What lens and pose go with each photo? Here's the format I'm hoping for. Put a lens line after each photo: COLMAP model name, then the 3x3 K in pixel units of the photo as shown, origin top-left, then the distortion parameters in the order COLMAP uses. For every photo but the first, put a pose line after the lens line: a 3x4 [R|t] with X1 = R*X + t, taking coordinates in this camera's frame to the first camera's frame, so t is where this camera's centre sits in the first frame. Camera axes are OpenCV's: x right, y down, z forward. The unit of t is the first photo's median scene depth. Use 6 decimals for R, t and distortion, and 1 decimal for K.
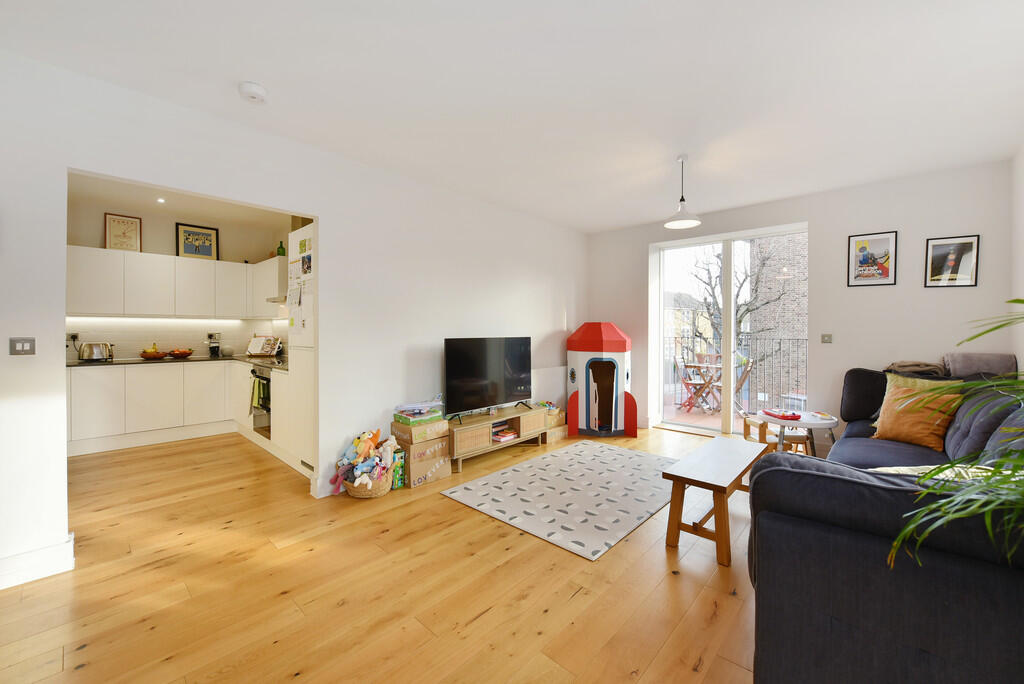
lens RADIAL K [[409.6, 0, 513.0], [0, 409.6, 333.9], [0, 0, 1]] dist [-0.002207, -0.000172]
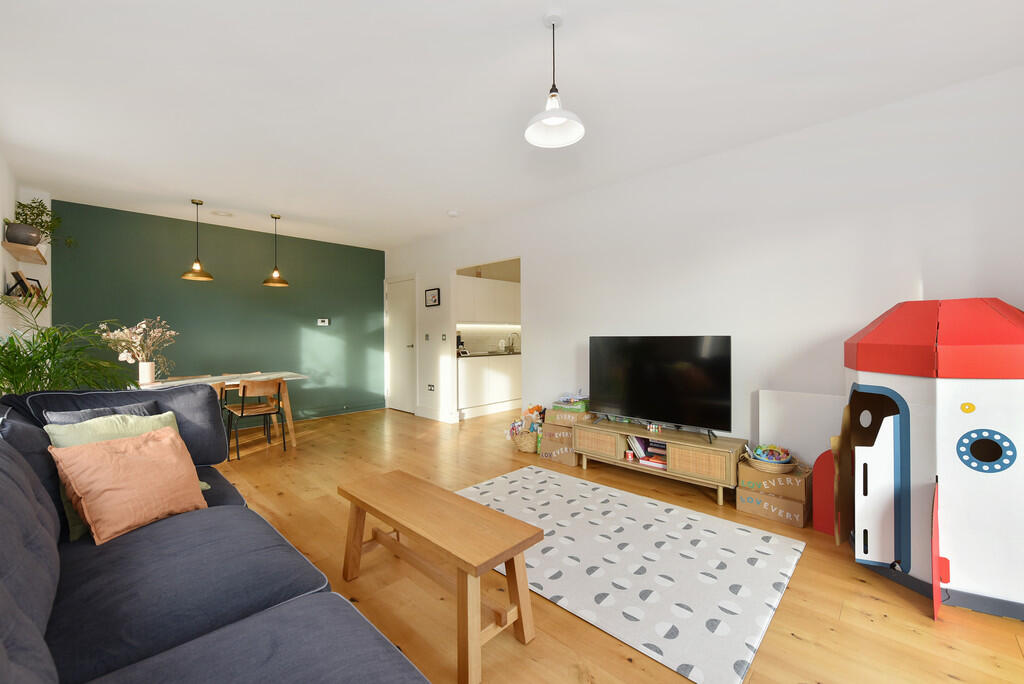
lens RADIAL K [[409.6, 0, 513.0], [0, 409.6, 333.9], [0, 0, 1]] dist [-0.002207, -0.000172]
pose [[-0.031541, -0.002968, -0.999498, 0.877499], [0.002052, 0.999993, -0.003035, 0.006679], [0.999500, -0.002147, -0.031535, 0.848959]]
